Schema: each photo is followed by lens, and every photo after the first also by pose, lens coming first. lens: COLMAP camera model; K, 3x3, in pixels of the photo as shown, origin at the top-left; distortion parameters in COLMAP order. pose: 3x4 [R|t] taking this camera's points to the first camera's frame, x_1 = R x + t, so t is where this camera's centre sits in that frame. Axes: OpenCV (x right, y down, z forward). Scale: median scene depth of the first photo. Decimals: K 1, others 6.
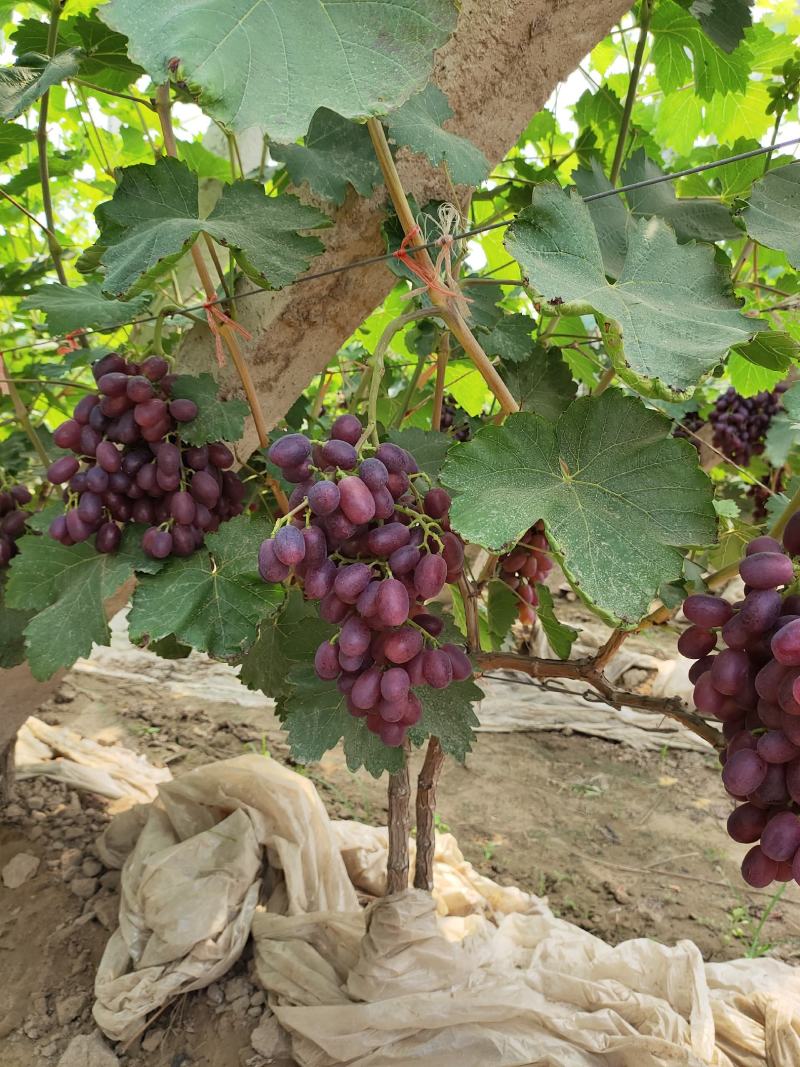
lens RADIAL K [[757.6, 0, 382.9], [0, 757.6, 533.3], [0, 0, 1]] dist [0.048752, -0.085917]
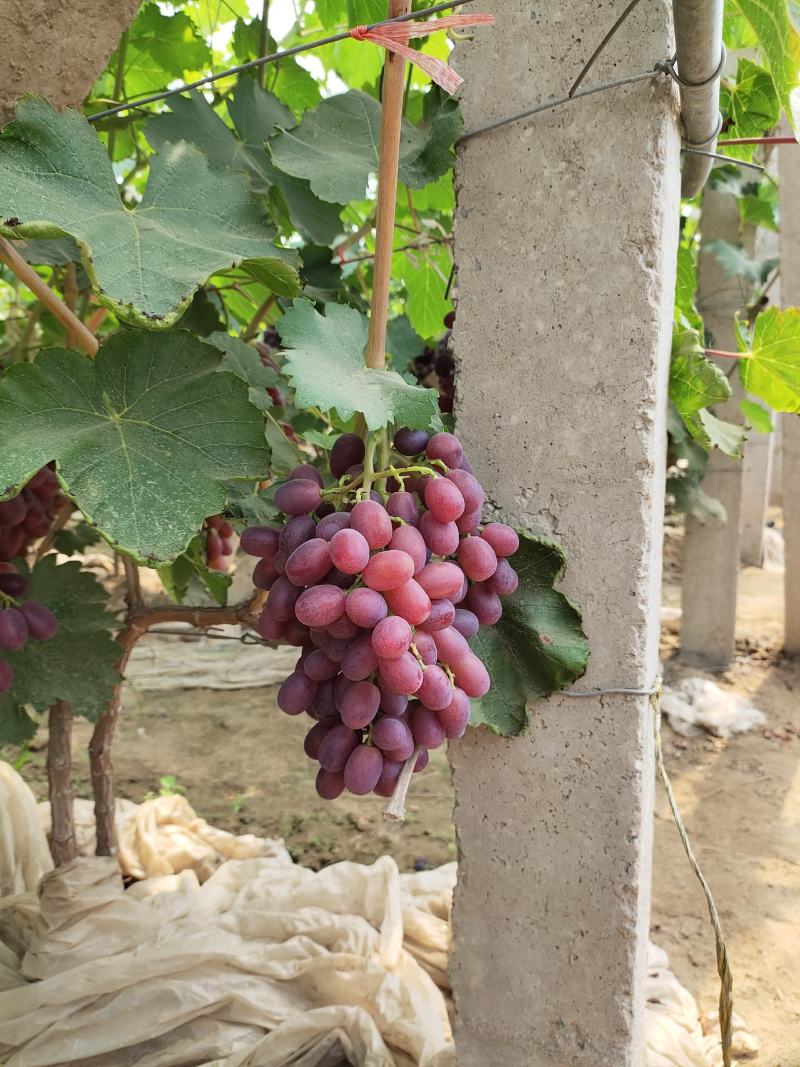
lens RADIAL K [[765.8, 0, 400.0], [0, 765.8, 533.5], [0, 0, 1]] dist [-0.005358, -0.007954]
pose [[0.966825, -0.084421, 0.241086, 0.200919], [0.071096, 0.995449, 0.063463, 0.022055], [-0.245347, -0.044217, 0.968427, -0.014676]]
